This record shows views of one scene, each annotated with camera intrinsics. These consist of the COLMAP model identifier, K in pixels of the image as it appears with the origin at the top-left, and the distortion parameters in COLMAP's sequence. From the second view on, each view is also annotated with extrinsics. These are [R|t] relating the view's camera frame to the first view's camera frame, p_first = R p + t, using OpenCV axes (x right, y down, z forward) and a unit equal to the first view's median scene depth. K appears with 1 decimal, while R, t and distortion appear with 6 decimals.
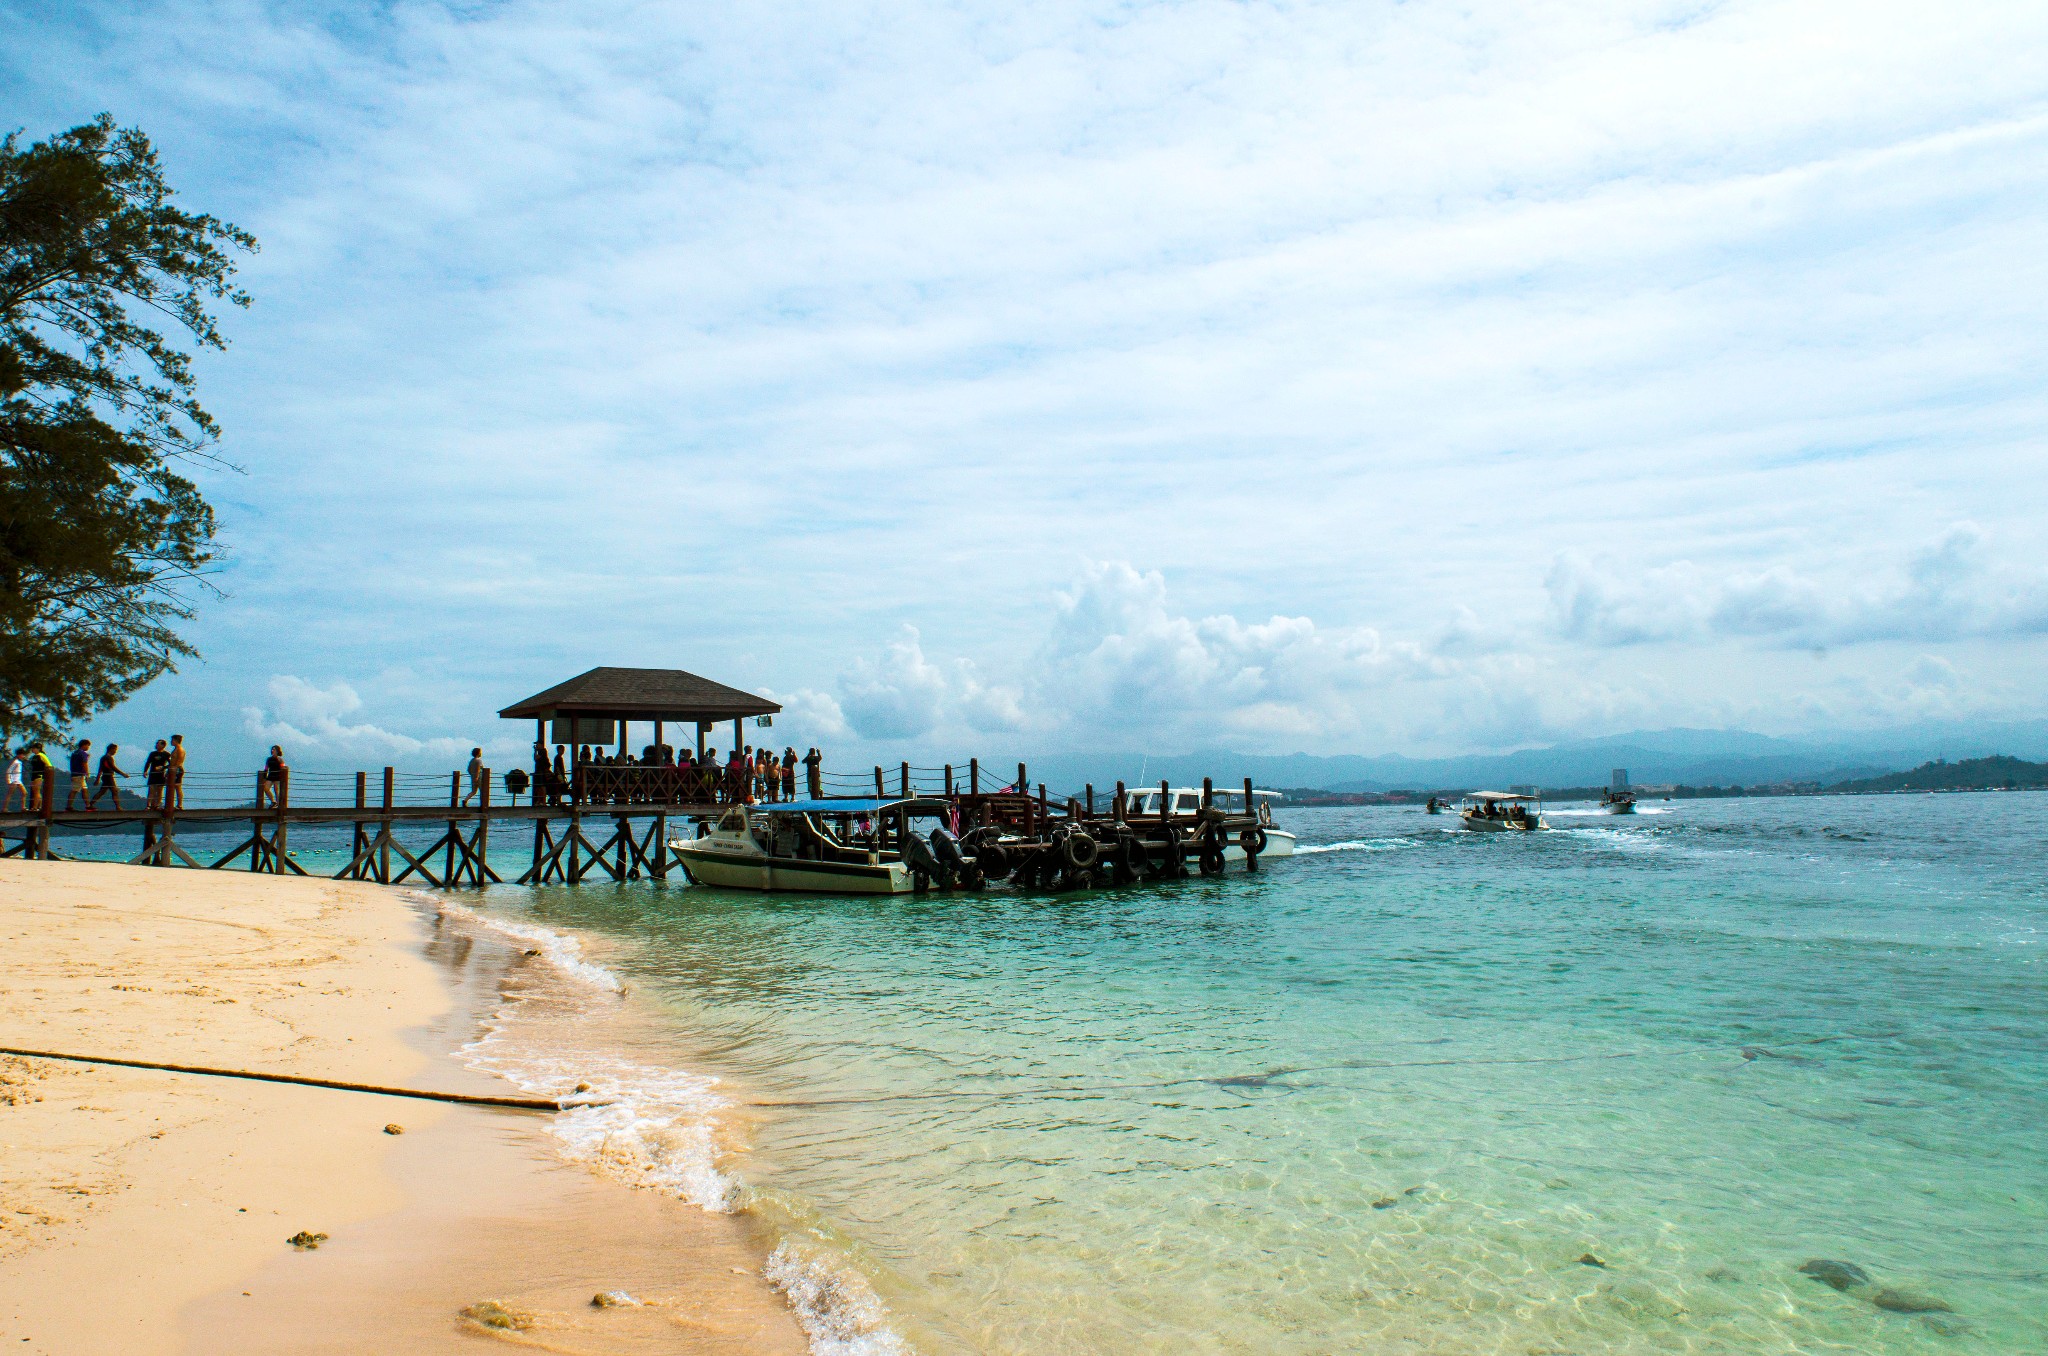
lens RADIAL K [[1558.0, 0, 1024.0], [0, 1558.0, 678.0], [0, 0, 1]] dist [-0.013420, 0.000626]
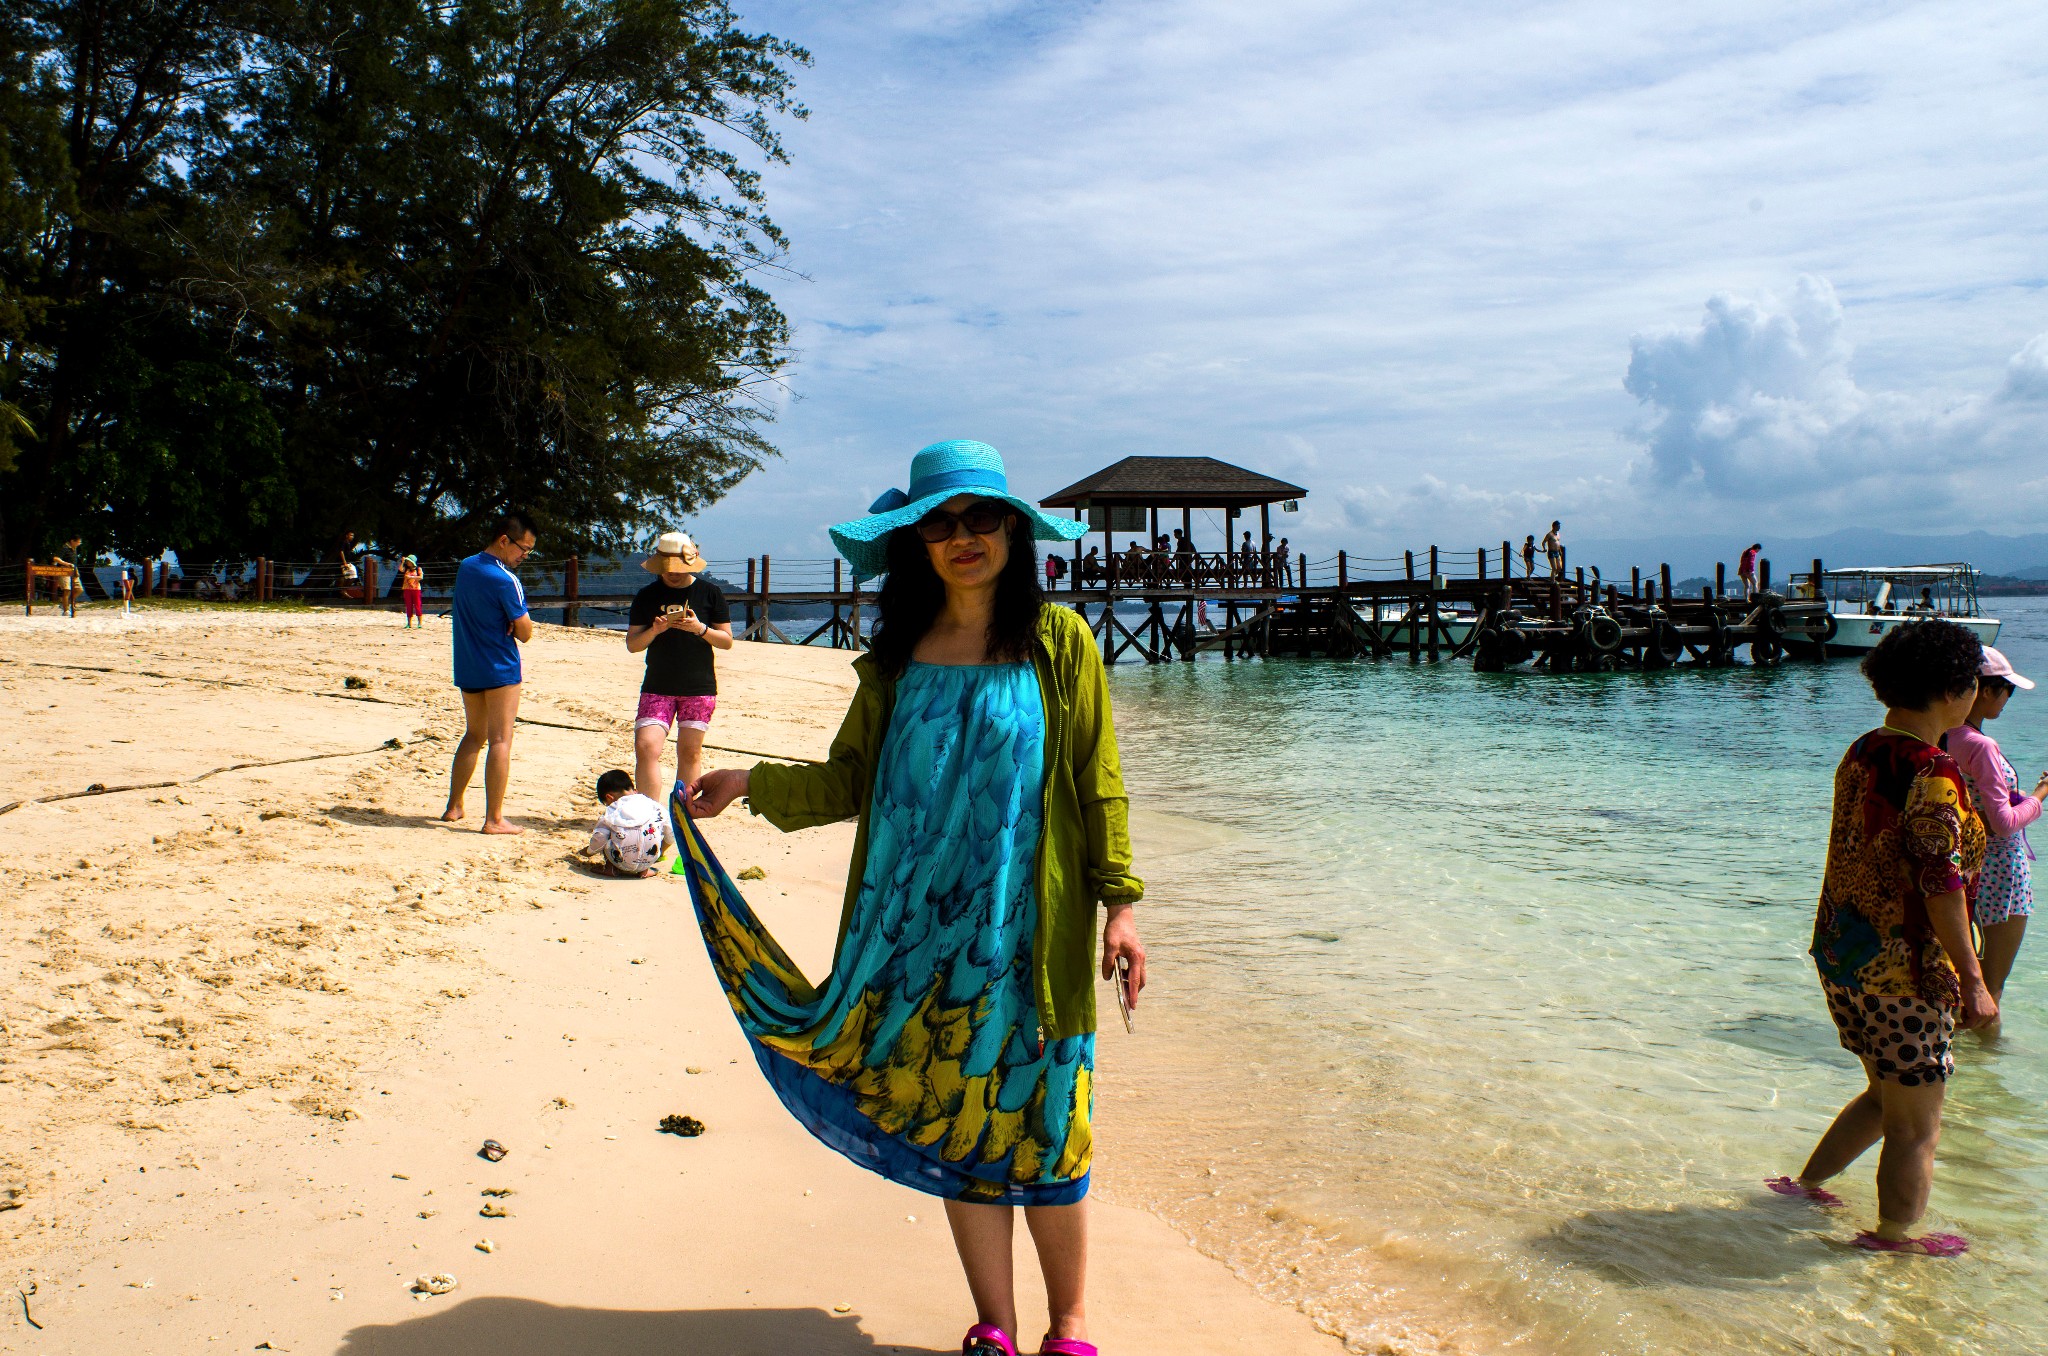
lens RADIAL K [[1709.9, 0, 1024.0], [0, 1709.9, 678.0], [0, 0, 1]] dist [0.069321, 0.000223]
pose [[0.940237, 0.018279, -0.340031, 0.048403], [0.025432, 0.992000, 0.123649, -0.003231], [0.339571, -0.124907, 0.932250, -0.098677]]
